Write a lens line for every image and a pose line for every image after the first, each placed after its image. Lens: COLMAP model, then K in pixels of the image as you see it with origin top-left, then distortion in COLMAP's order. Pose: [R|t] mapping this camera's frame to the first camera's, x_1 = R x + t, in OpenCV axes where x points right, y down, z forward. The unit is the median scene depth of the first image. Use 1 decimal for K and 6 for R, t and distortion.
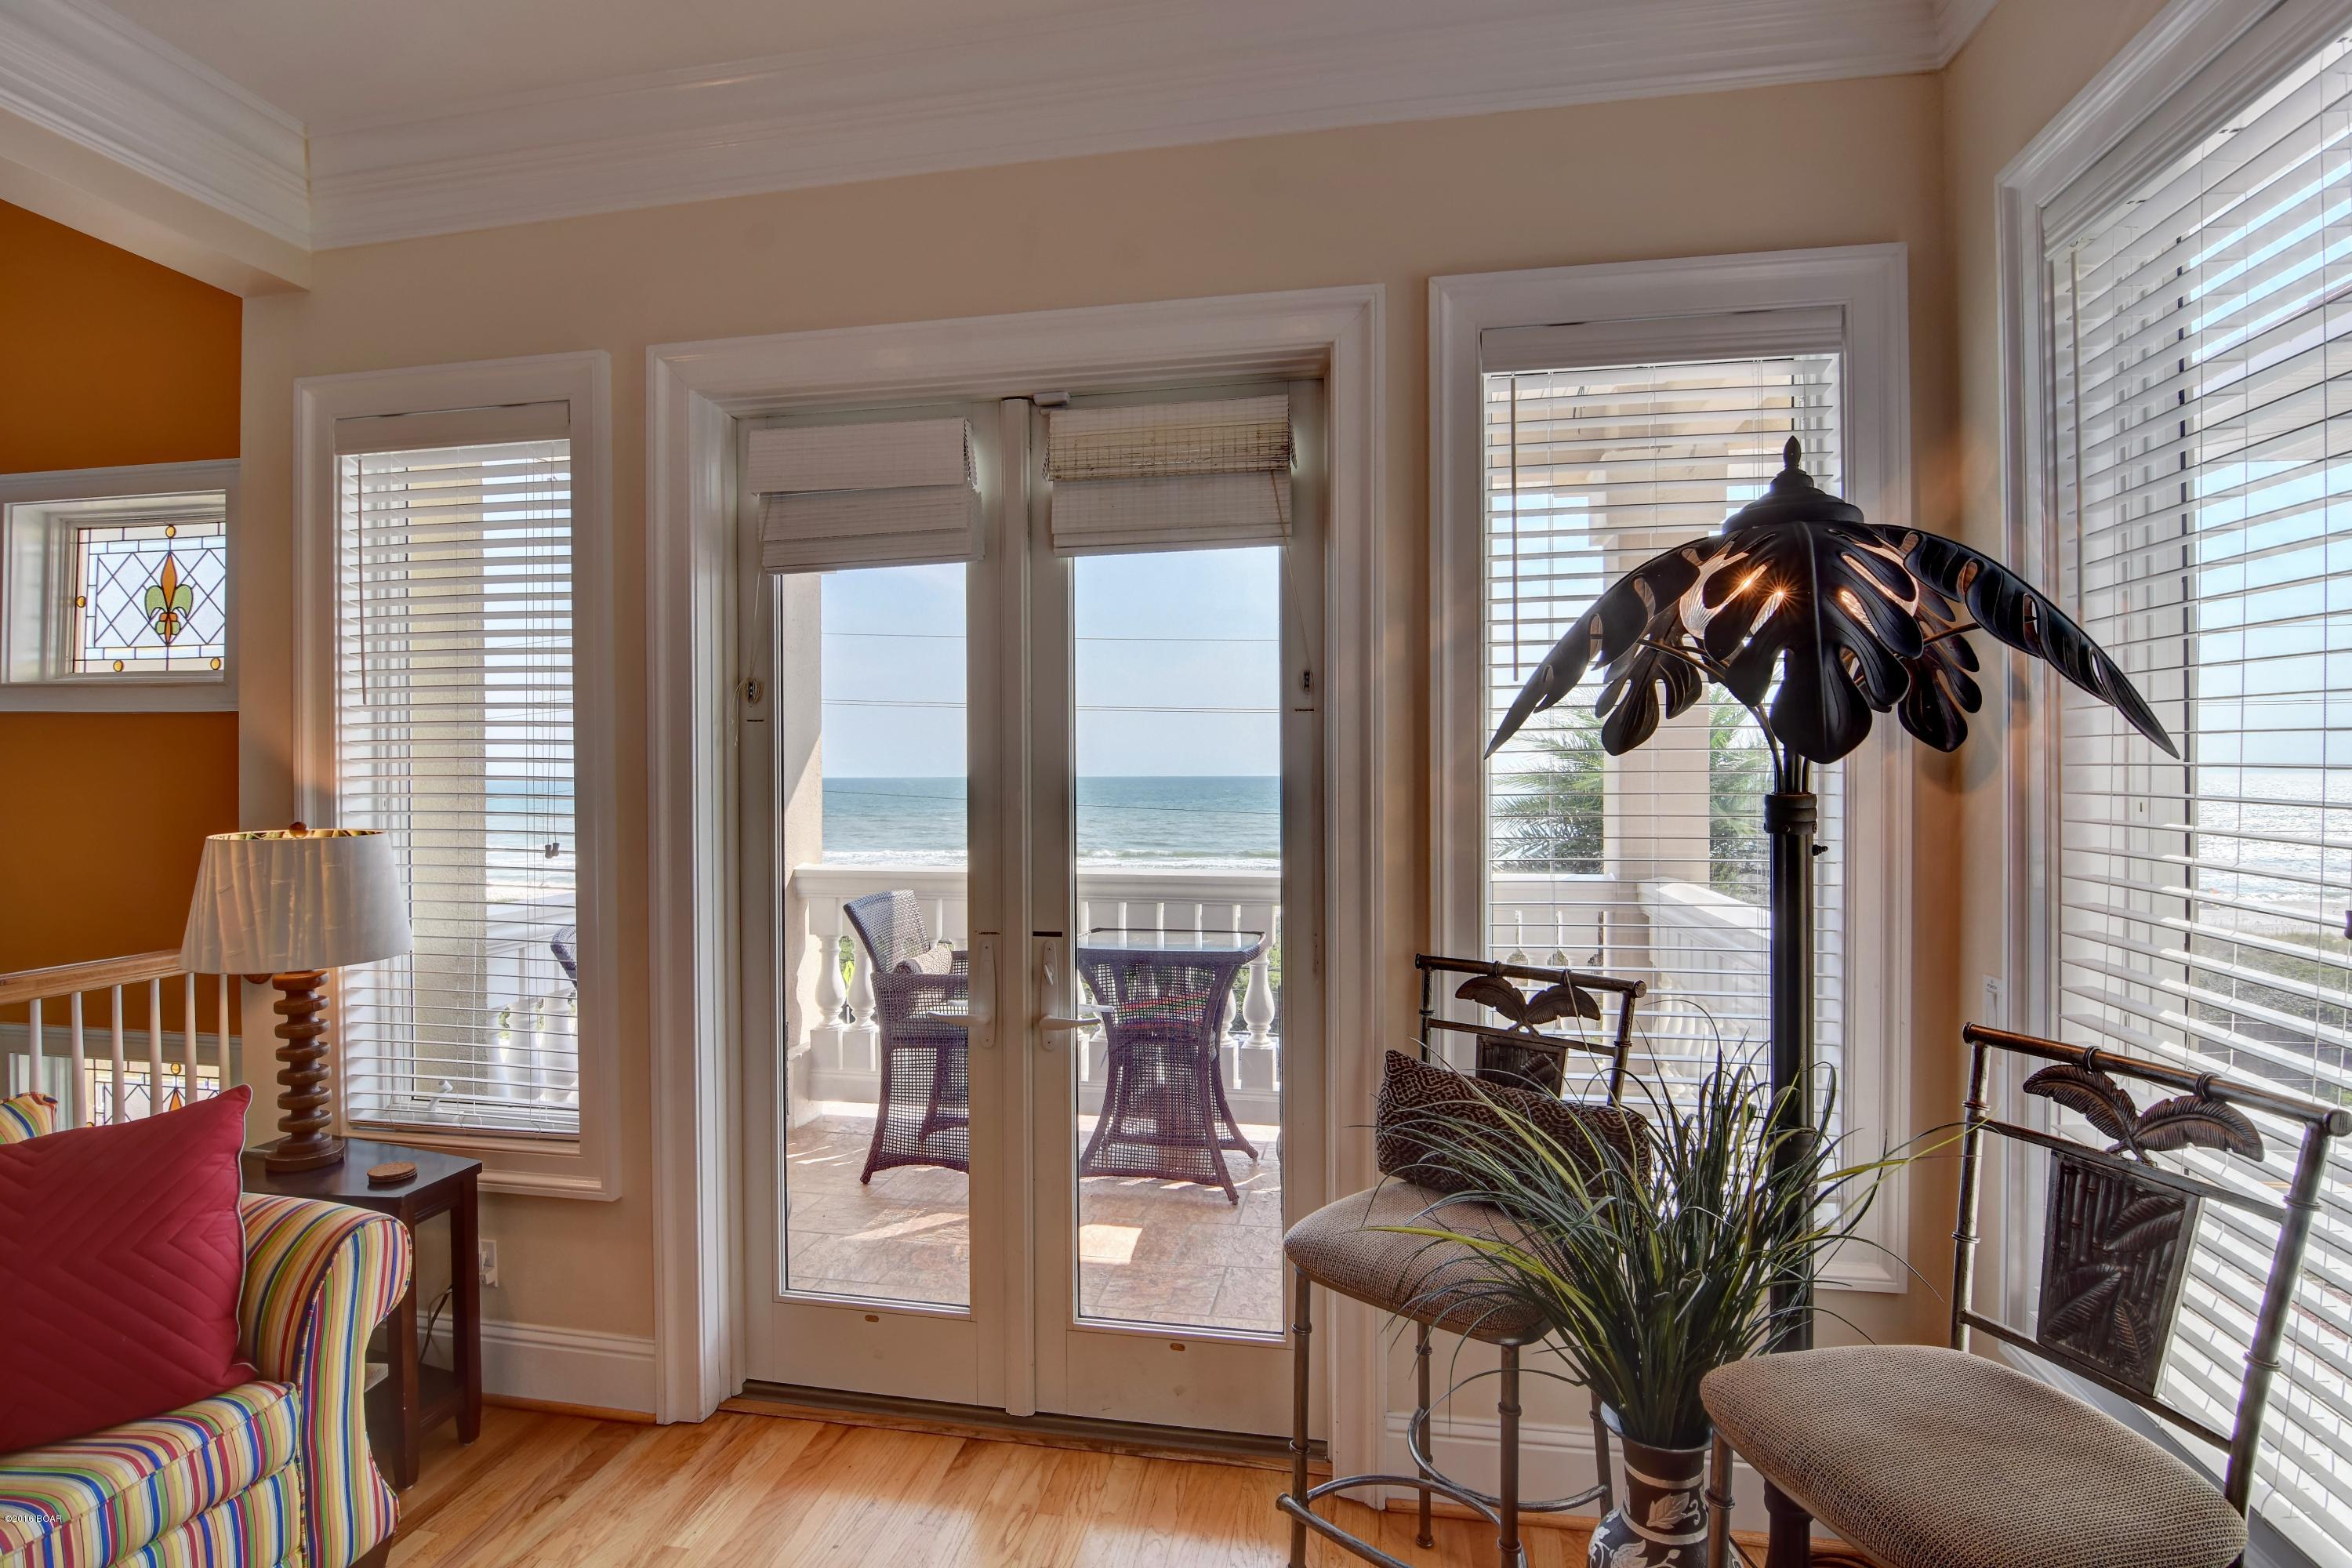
lens RADIAL K [[1233.6, 0, 1176.0], [0, 1233.6, 784.0], [0, 0, 1]] dist [0.001622, 0.000070]
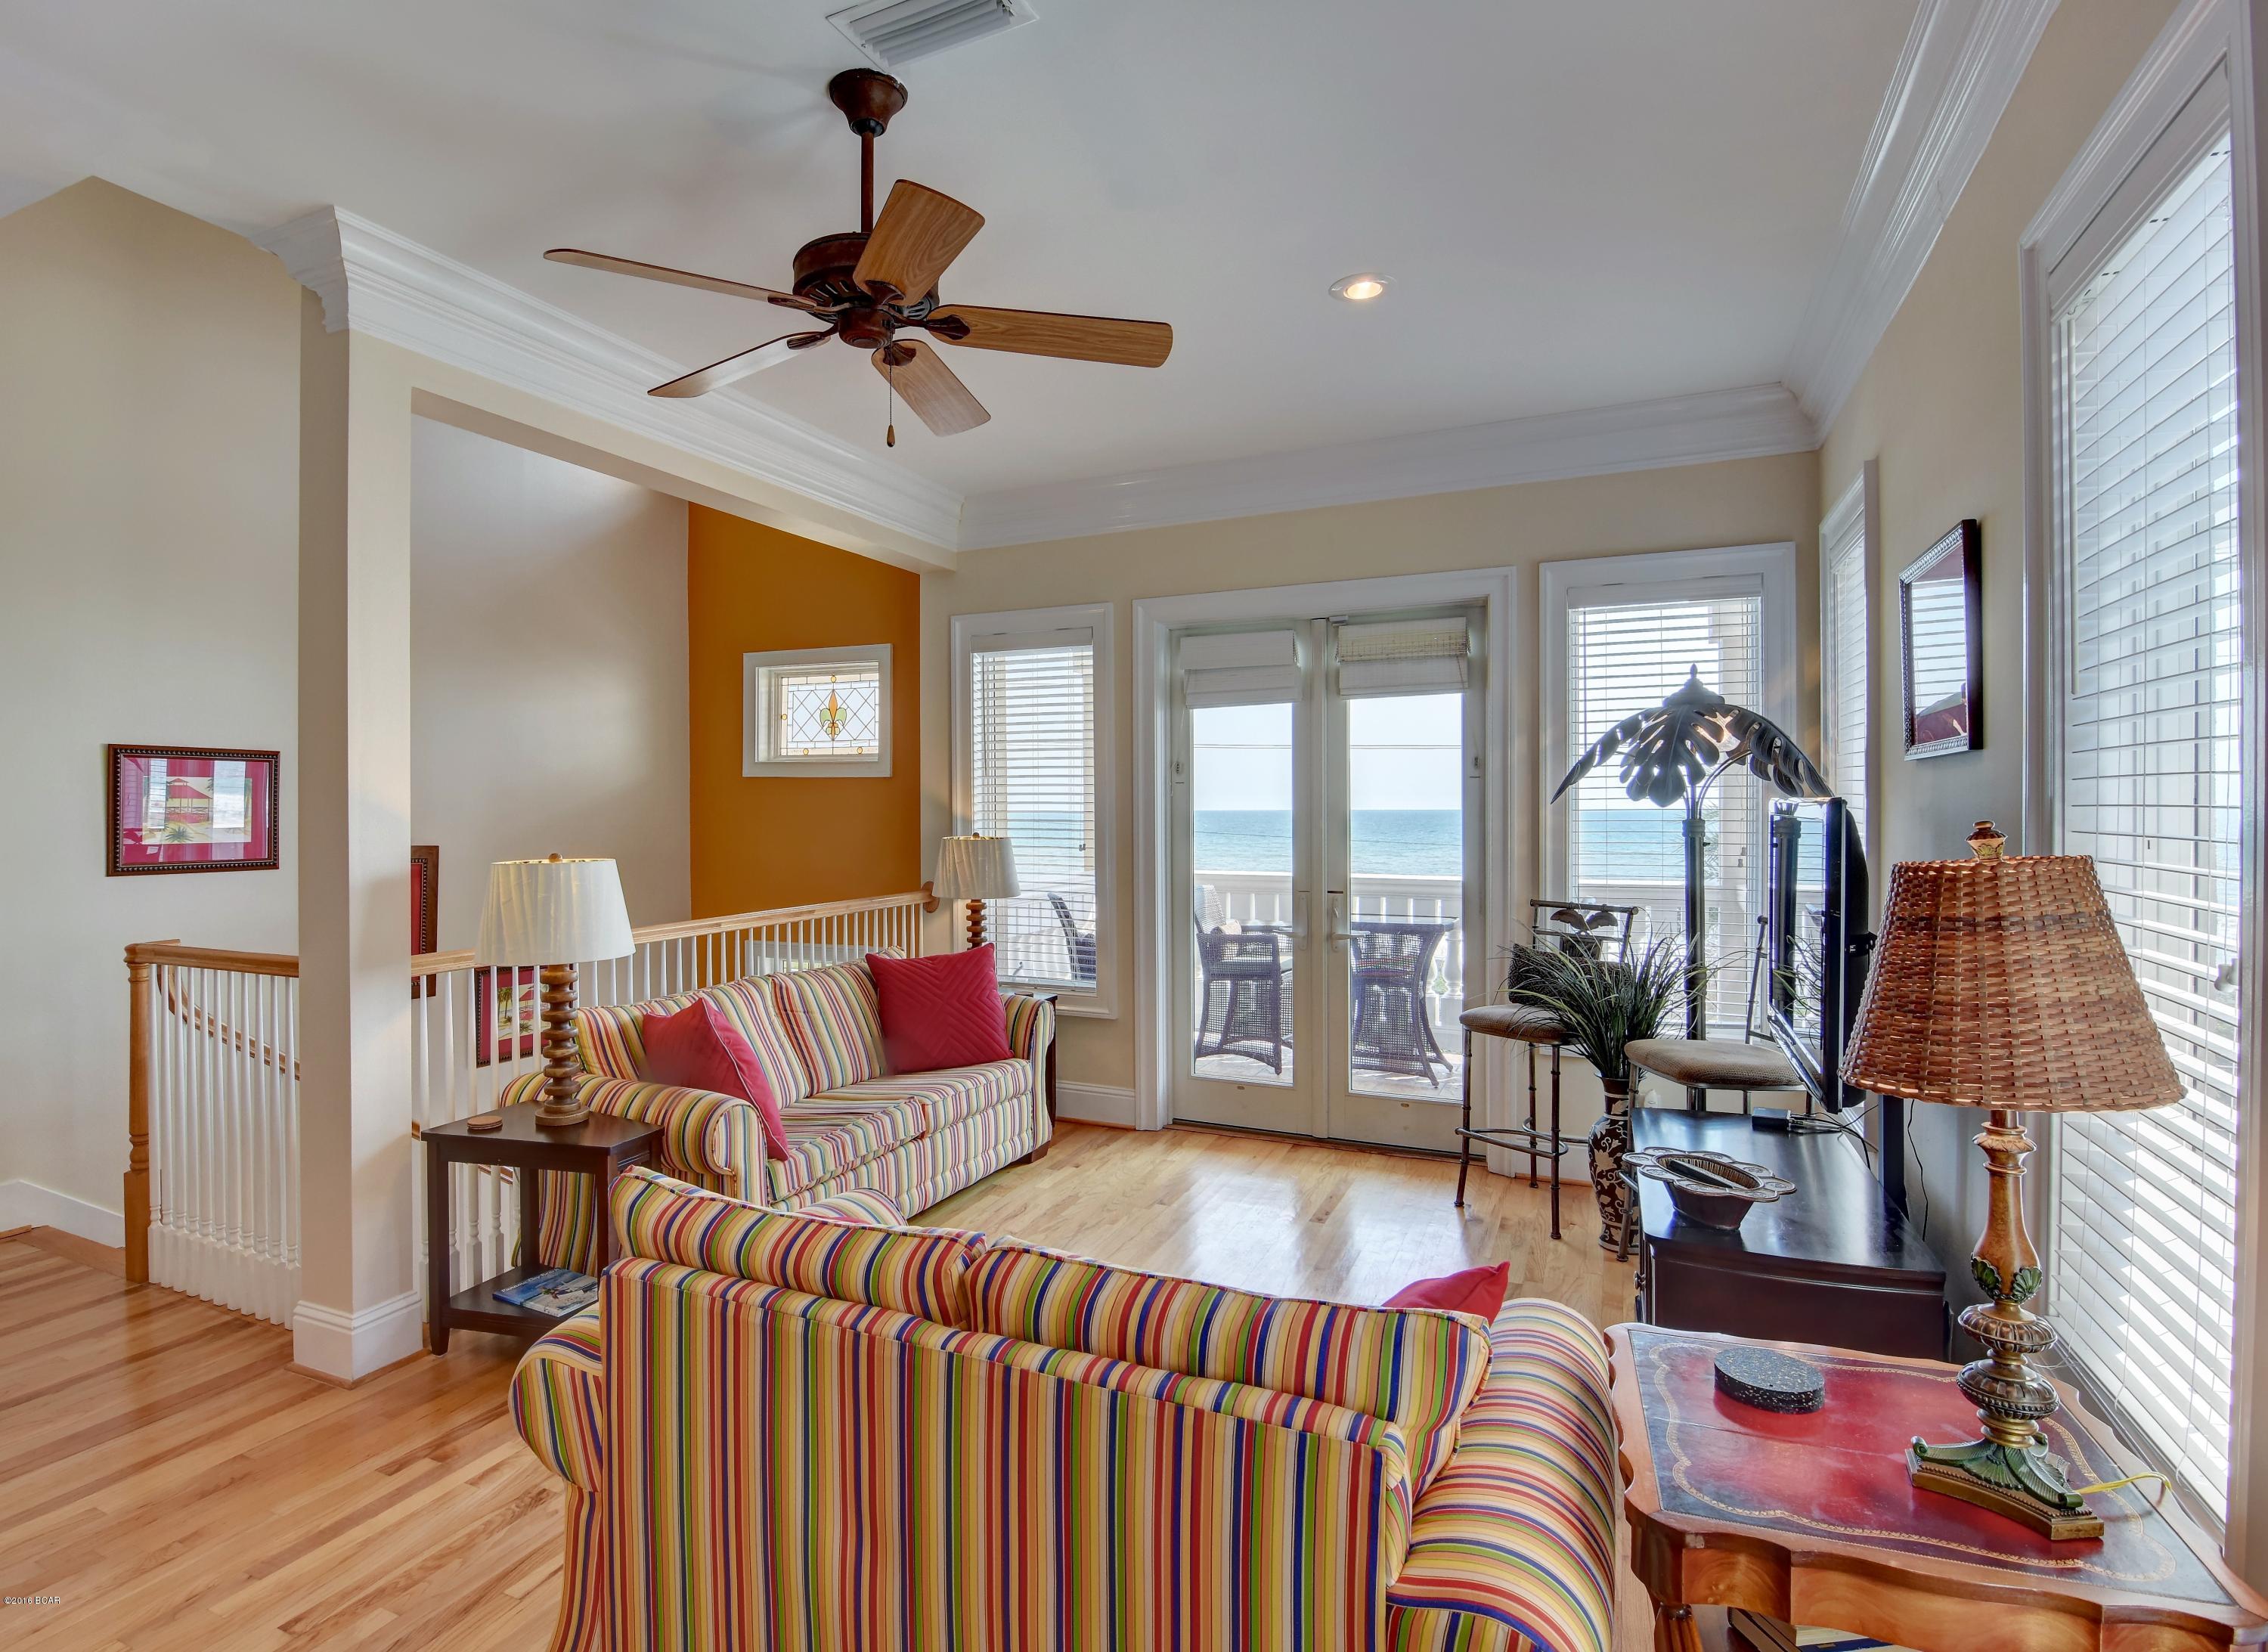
lens RADIAL K [[1133.5, 0, 1050.2], [0, 1133.5, 814.0], [0, 0, 1]] dist [0.000270, -0.000151]
pose [[0.960725, 0.001243, -0.277498, -0.041068], [-0.001675, 0.999998, -0.001319, 0.000909], [0.277496, 0.001732, 0.960725, -0.858572]]
